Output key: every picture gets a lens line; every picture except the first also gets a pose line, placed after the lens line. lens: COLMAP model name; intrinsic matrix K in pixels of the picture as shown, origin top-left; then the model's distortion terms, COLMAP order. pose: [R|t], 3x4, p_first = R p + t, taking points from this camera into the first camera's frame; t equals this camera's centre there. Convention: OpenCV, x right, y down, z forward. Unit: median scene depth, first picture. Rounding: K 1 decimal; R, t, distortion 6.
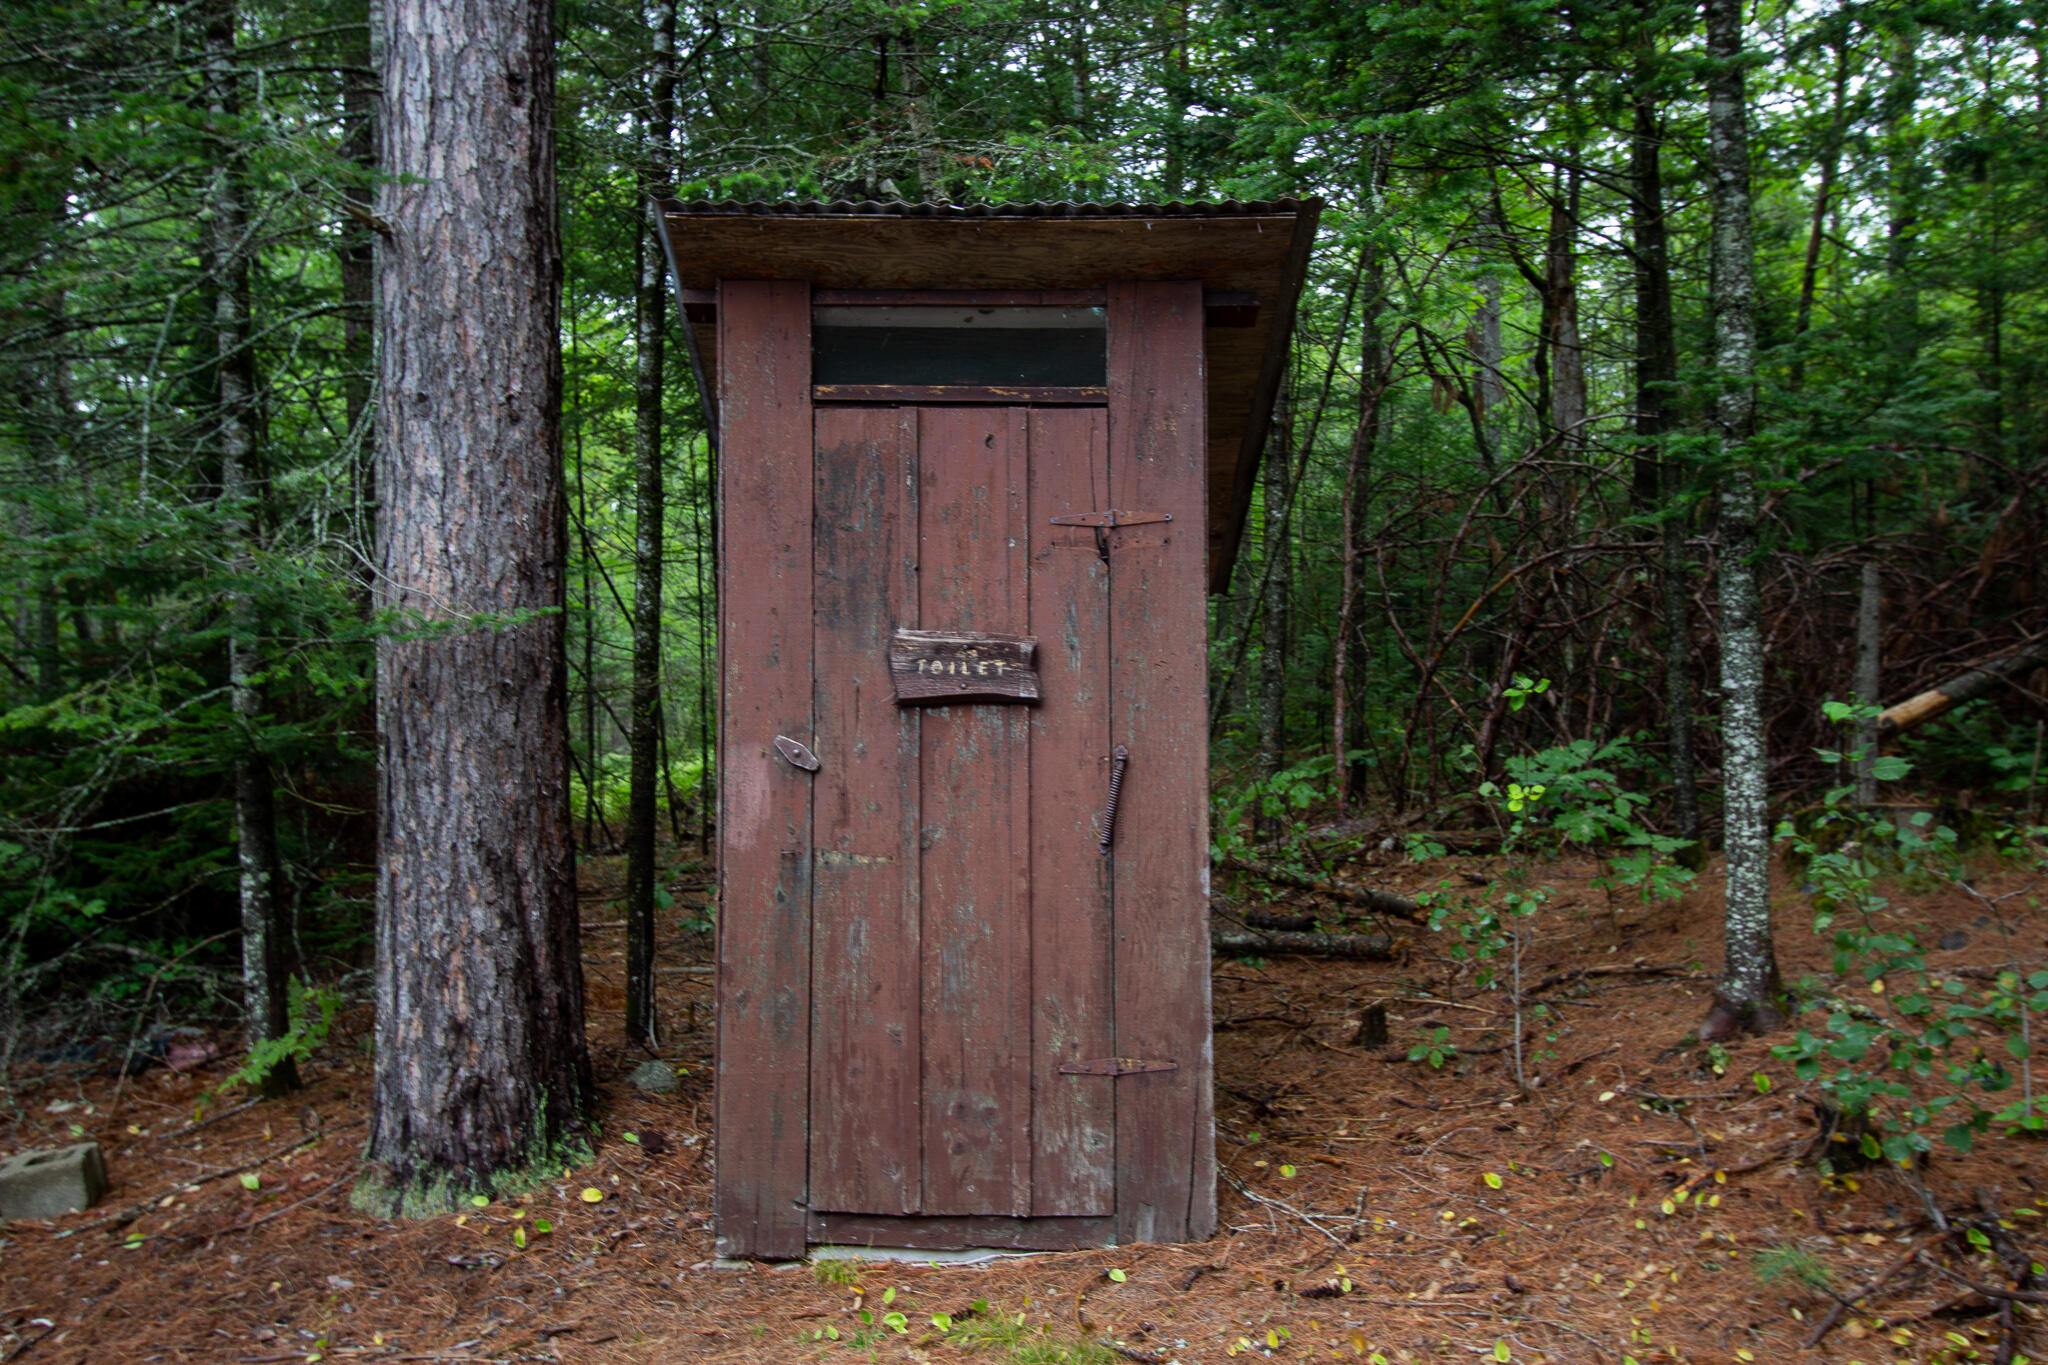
lens RADIAL K [[2107.0, 0, 1024.0], [0, 2107.0, 682.5], [0, 0, 1]] dist [0.007250, 0.005713]
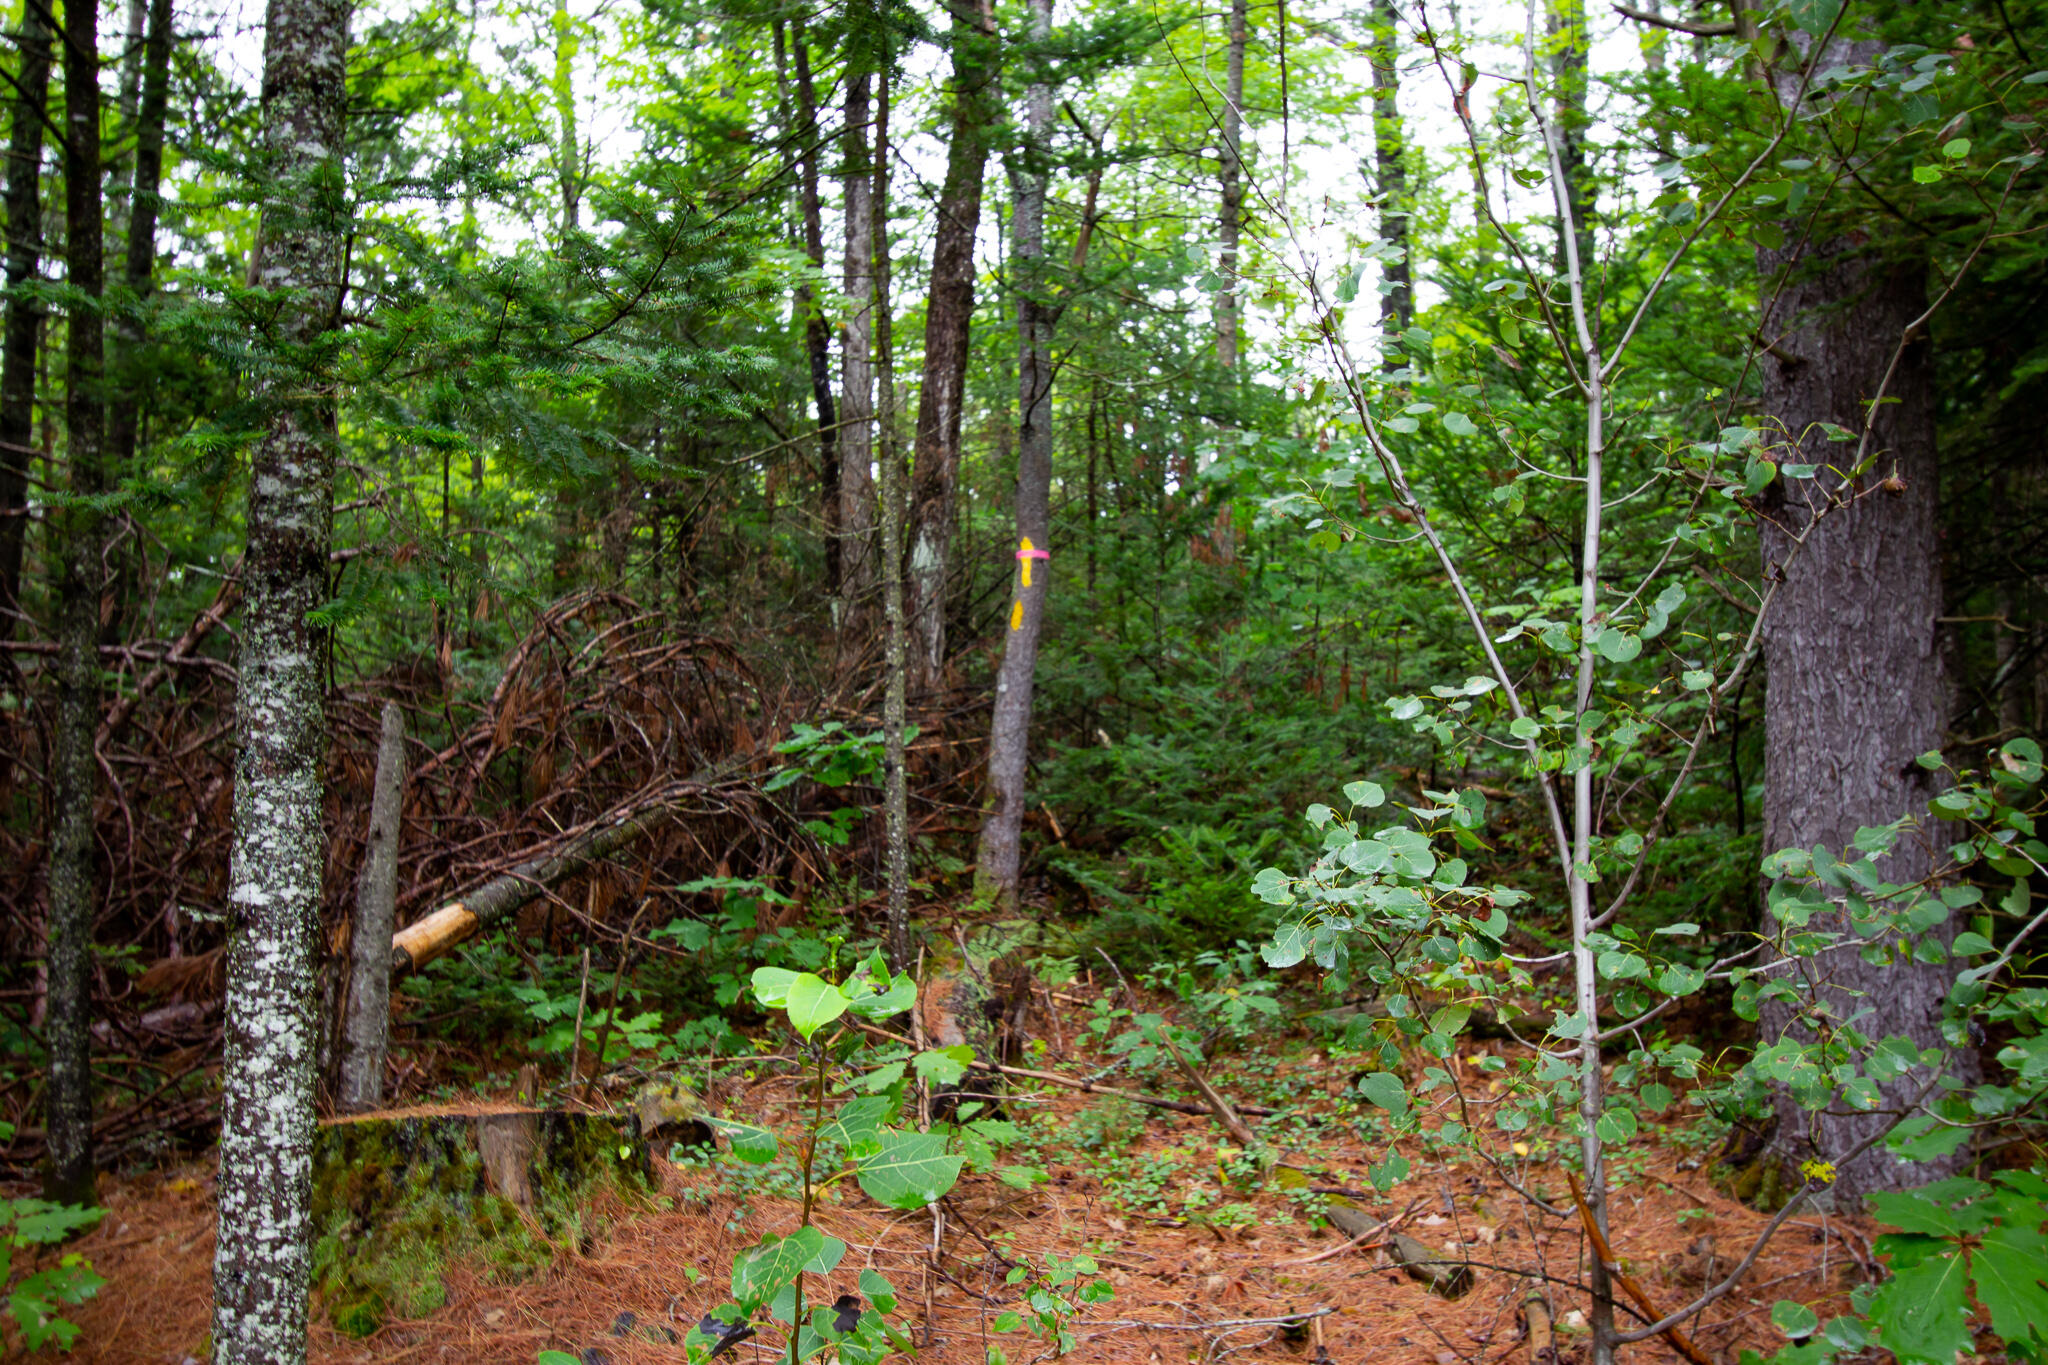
lens RADIAL K [[2075.8, 0, 1024.0], [0, 2075.8, 682.5], [0, 0, 1]] dist [0.013547, 0.009018]
pose [[0.721500, 0.088640, 0.686717, 0.145954], [-0.022438, 0.994244, -0.104760, -0.001507], [-0.692051, 0.060176, 0.719336, 0.566598]]
